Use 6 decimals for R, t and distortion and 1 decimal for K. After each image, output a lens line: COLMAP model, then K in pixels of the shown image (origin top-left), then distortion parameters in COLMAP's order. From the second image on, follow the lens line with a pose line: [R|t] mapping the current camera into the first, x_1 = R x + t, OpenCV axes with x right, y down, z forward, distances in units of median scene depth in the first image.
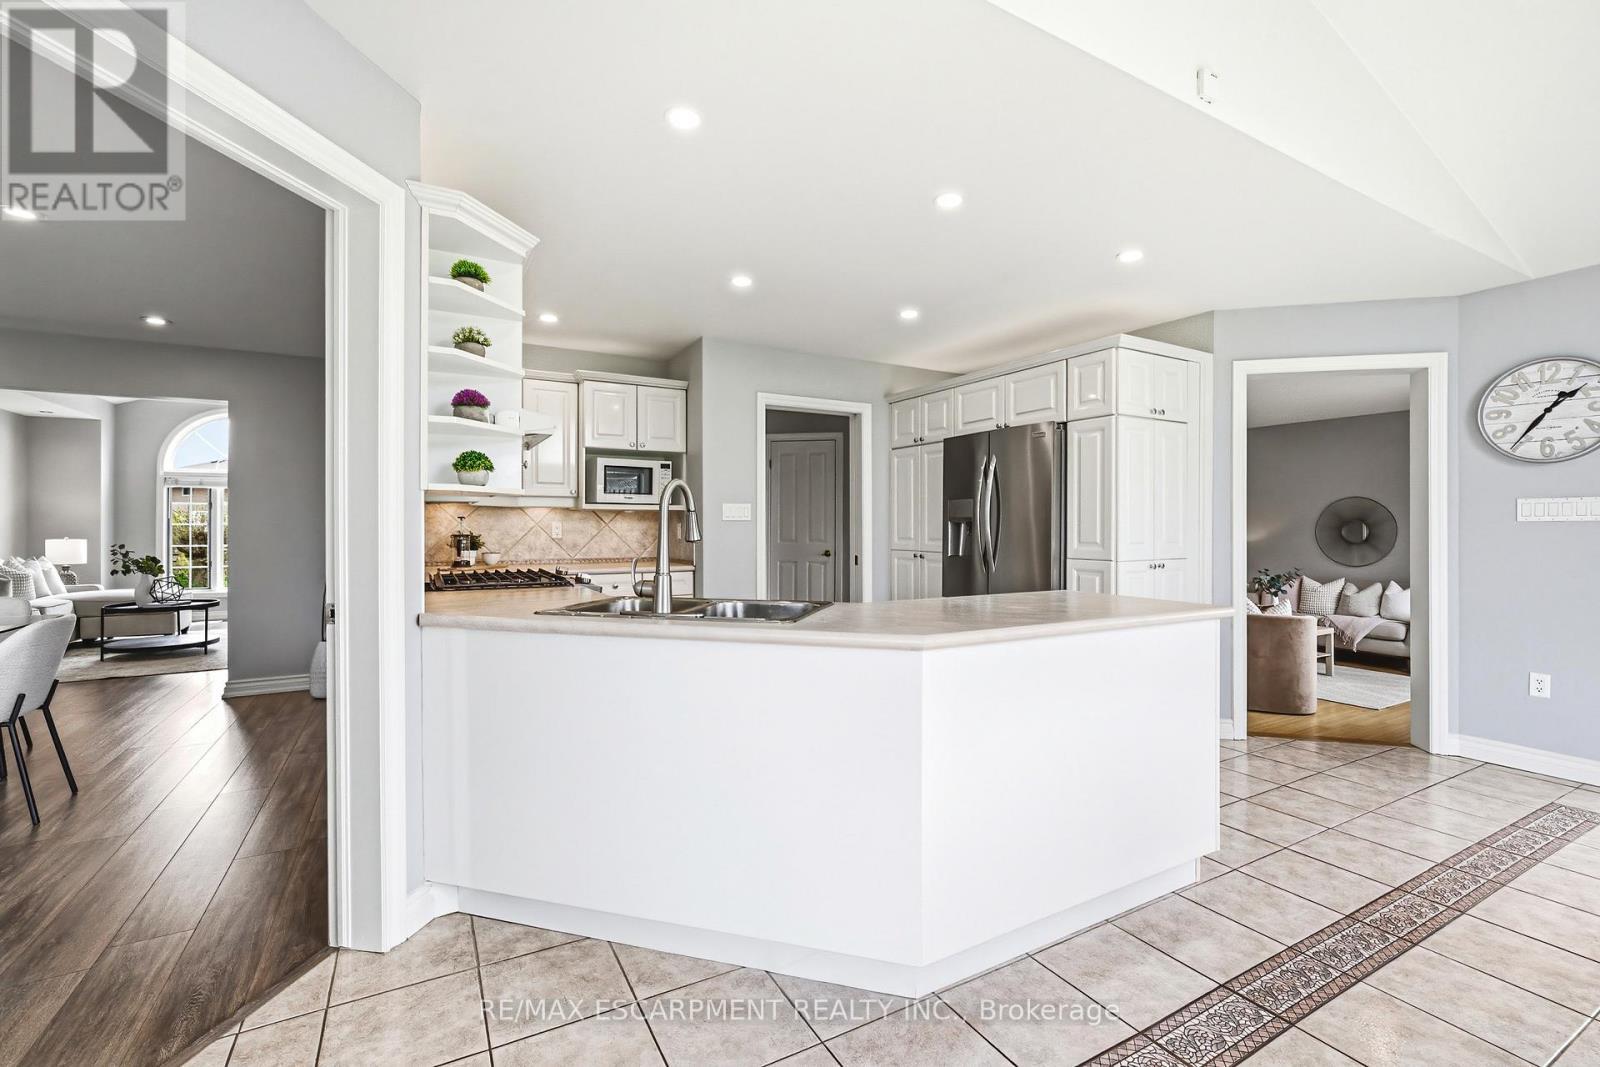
lens RADIAL K [[700.3, 0, 800.6], [0, 700.3, 508.6], [0, 0, 1]] dist [0.009496, 0.000359]
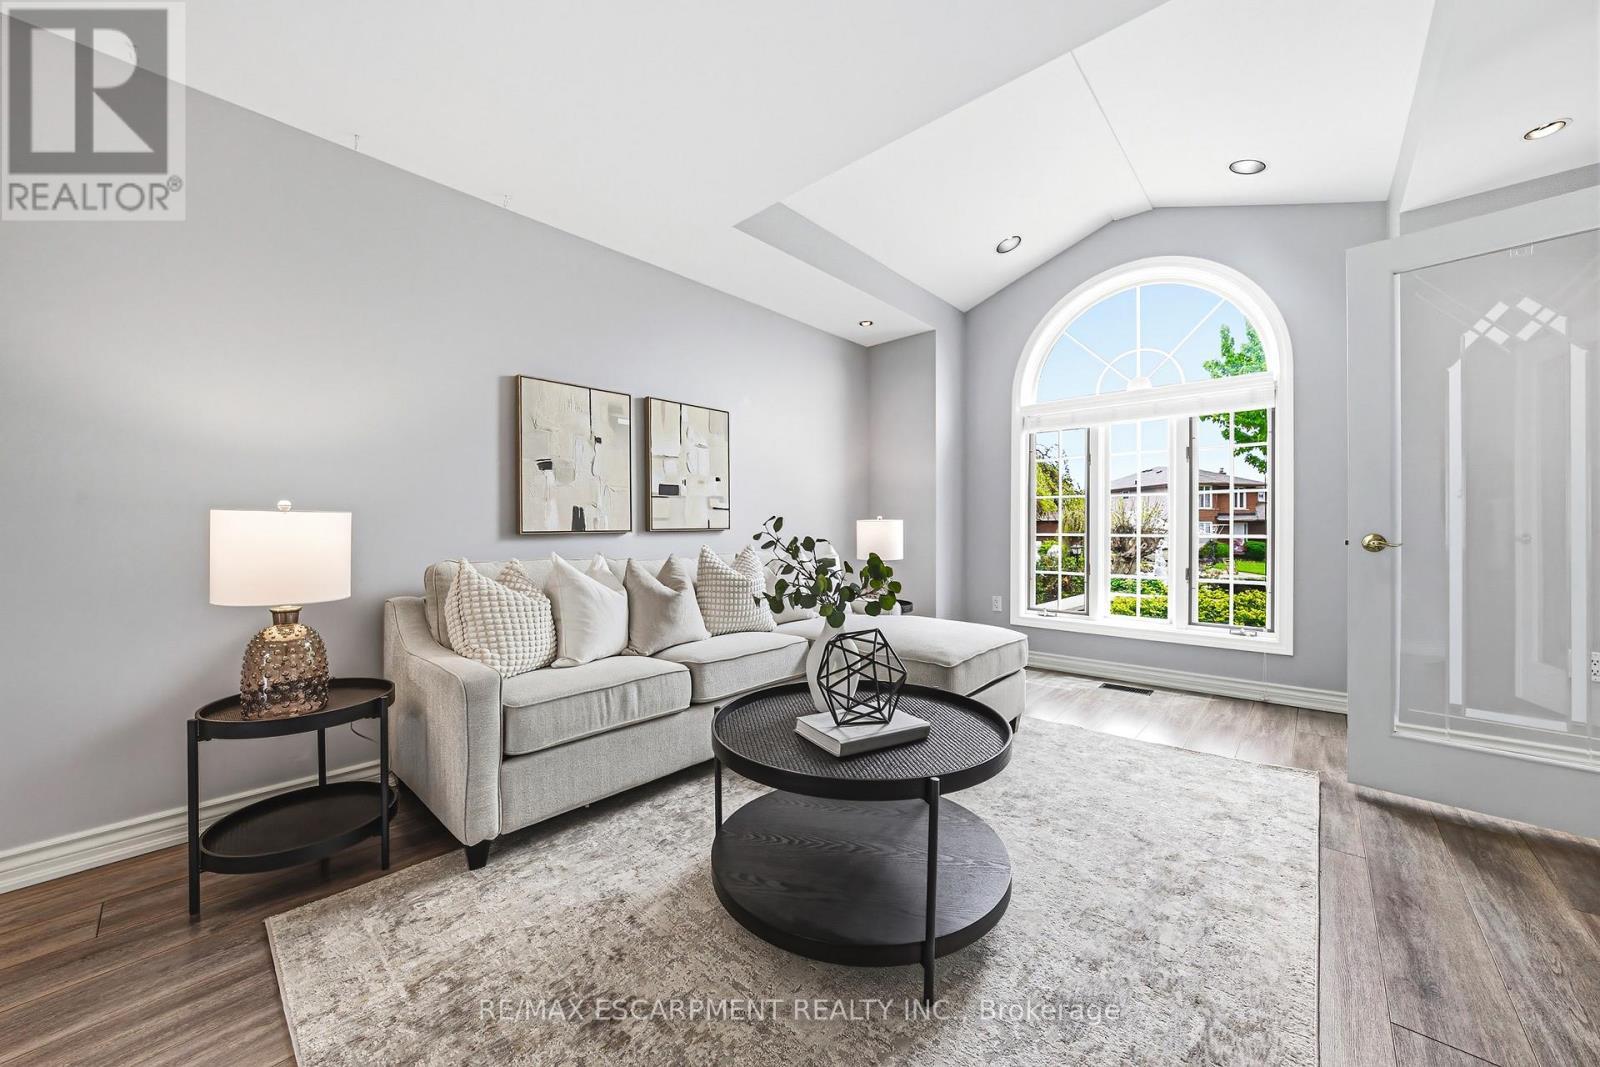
lens RADIAL K [[594.7, 0, 800.0], [0, 594.7, 533.5], [0, 0, 1]] dist [-0.000116, 0.000011]
pose [[0.335118, 0.005275, -0.942162, -0.630371], [0.026520, 0.999535, 0.015029, 0.050948], [0.941803, -0.030023, 0.334822, 0.832024]]
